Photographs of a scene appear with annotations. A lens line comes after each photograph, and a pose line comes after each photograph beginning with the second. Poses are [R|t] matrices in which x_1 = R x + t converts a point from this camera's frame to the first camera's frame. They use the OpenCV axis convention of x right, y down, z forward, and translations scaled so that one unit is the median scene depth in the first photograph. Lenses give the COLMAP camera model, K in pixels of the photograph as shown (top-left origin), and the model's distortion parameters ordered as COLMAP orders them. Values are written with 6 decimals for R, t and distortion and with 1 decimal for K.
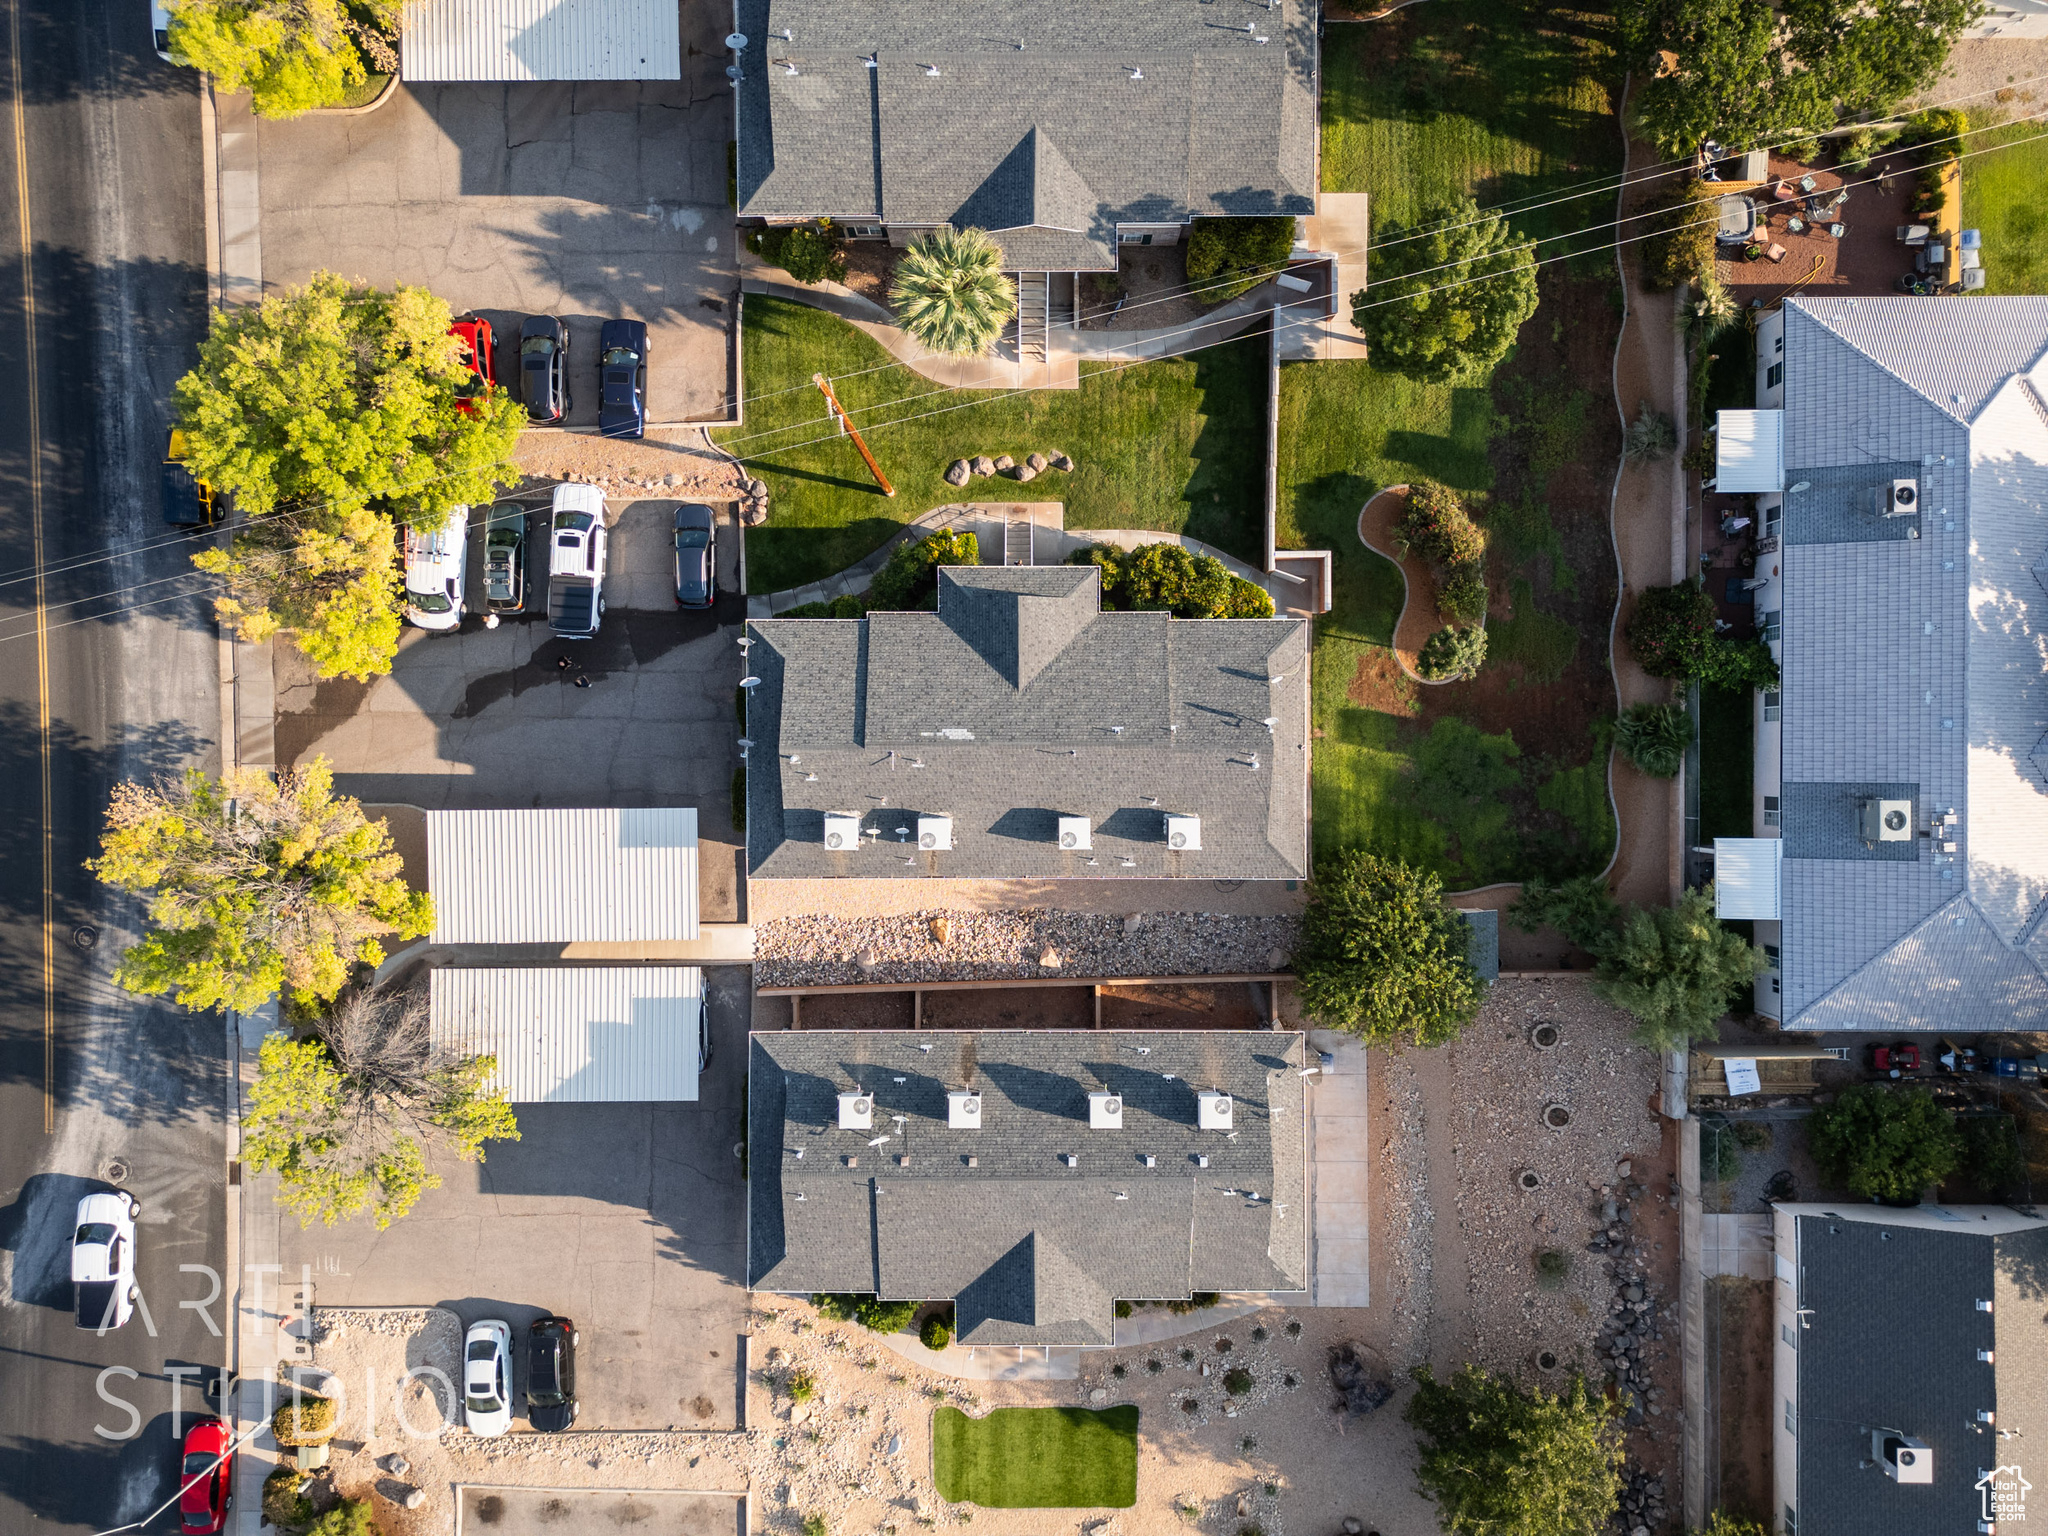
lens RADIAL K [[1423.5, 0, 1024.0], [0, 1423.5, 768.0], [0, 0, 1]] dist [0.097665, -0.141467]
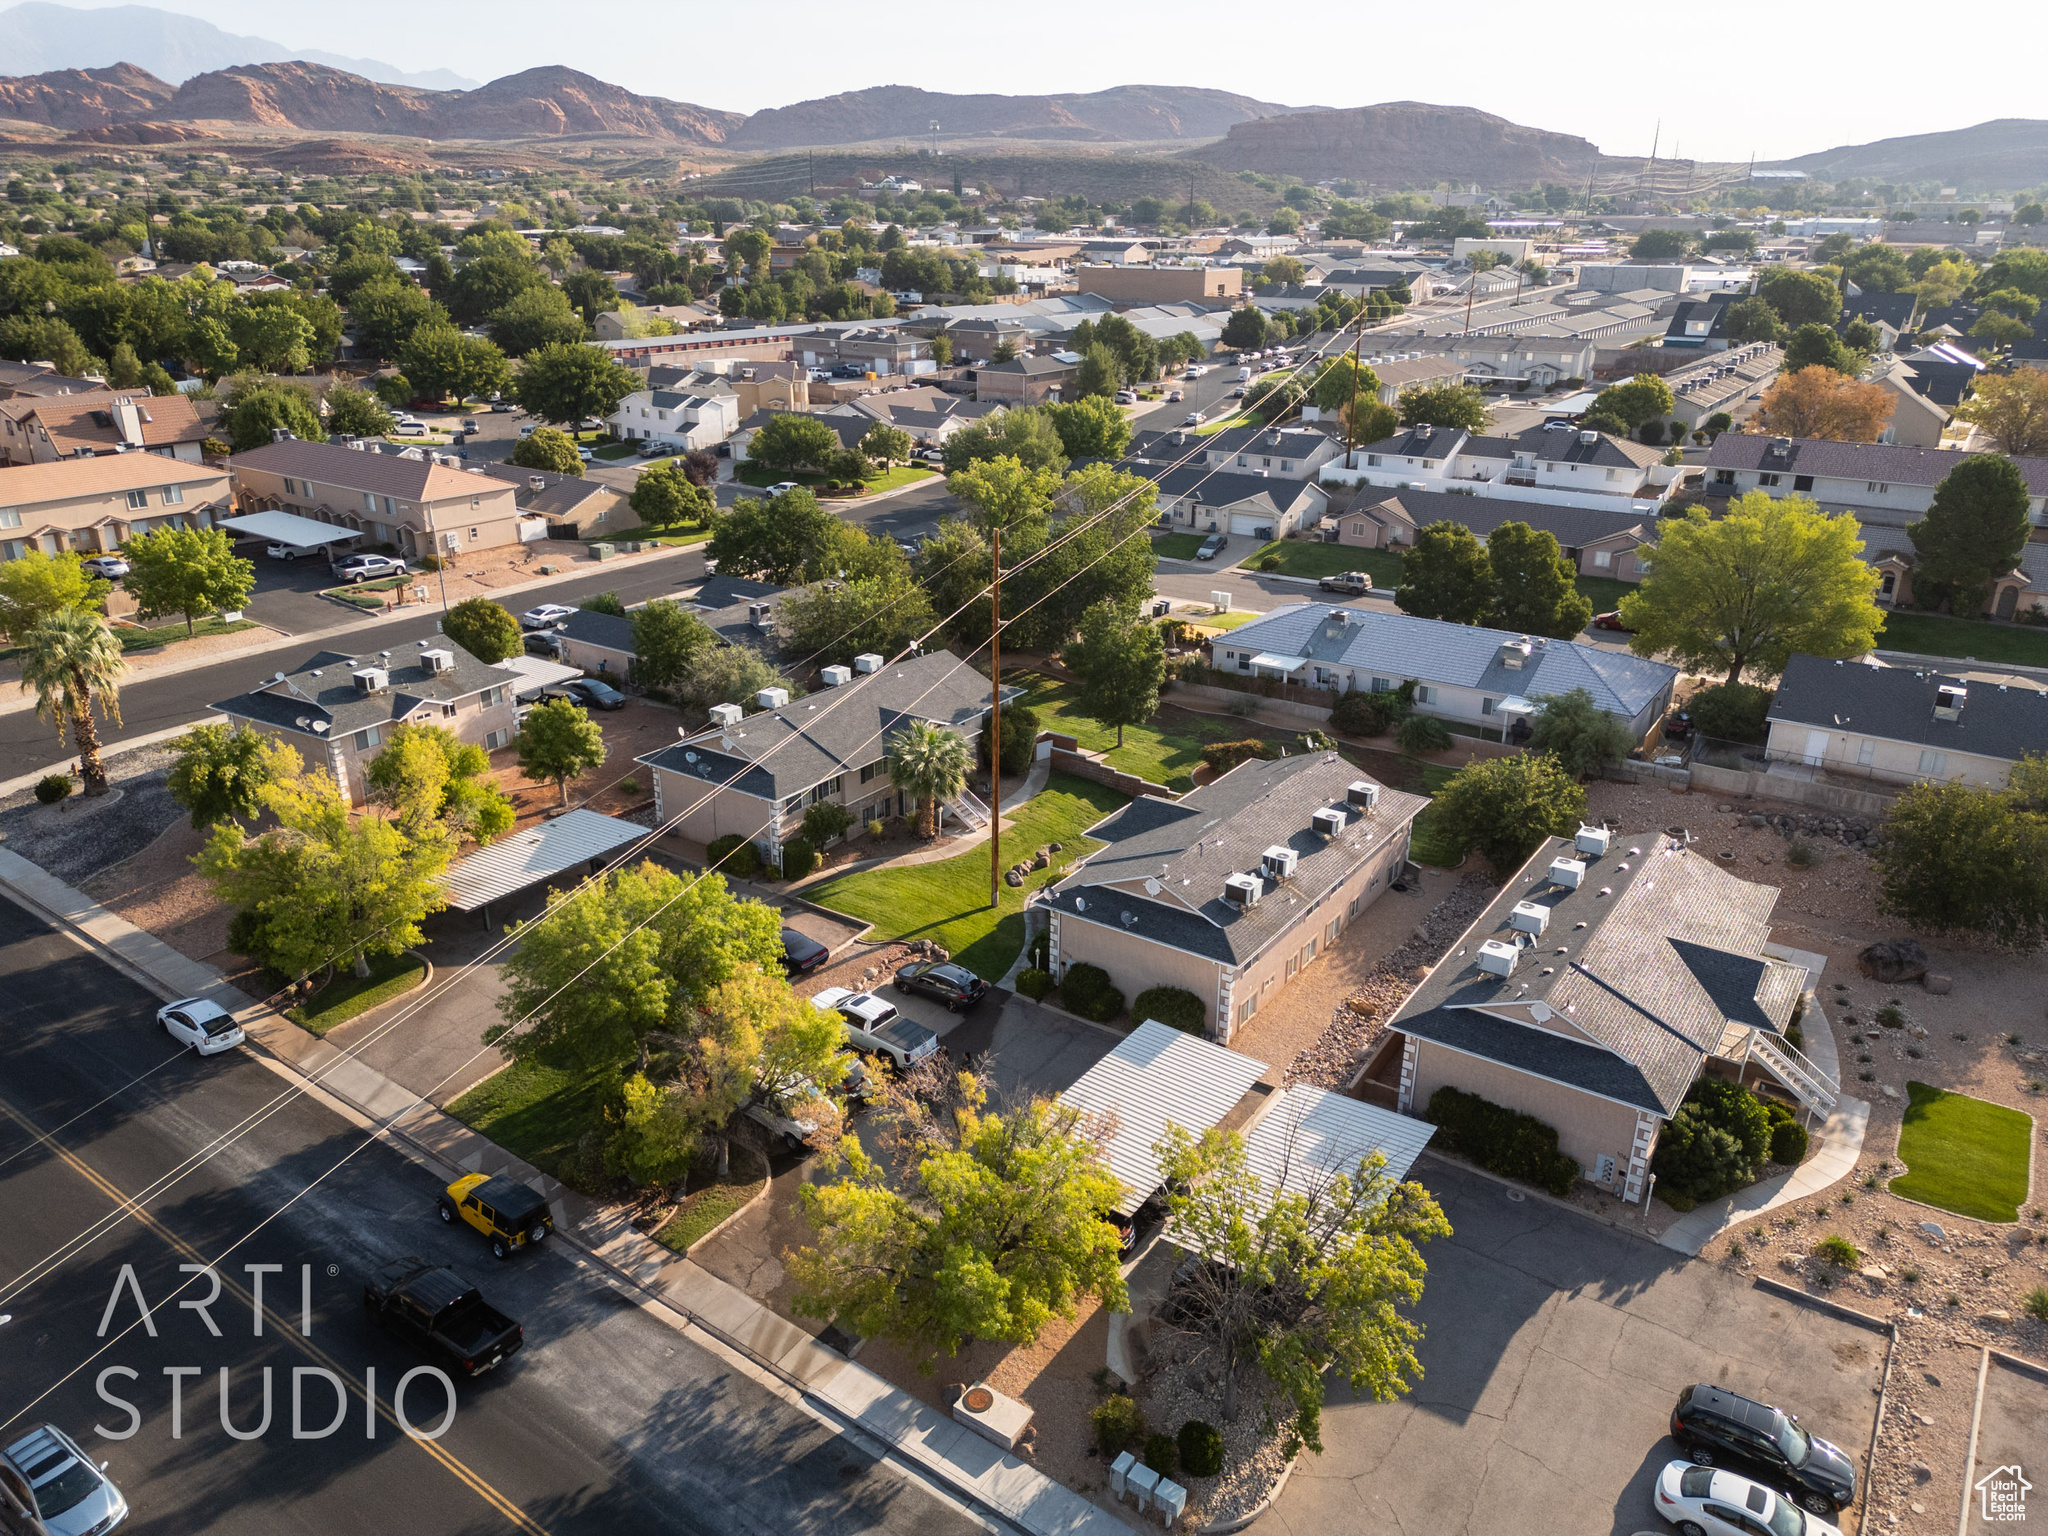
lens RADIAL K [[1424.9, 0, 1024.0], [0, 1424.9, 768.0], [0, 0, 1]] dist [0.041346, -0.020780]
pose [[0.567025, -0.298270, 0.767800, -0.964689], [0.823699, 0.203491, -0.529255, 0.436337], [0.001620, 0.932537, 0.361070, 0.469181]]
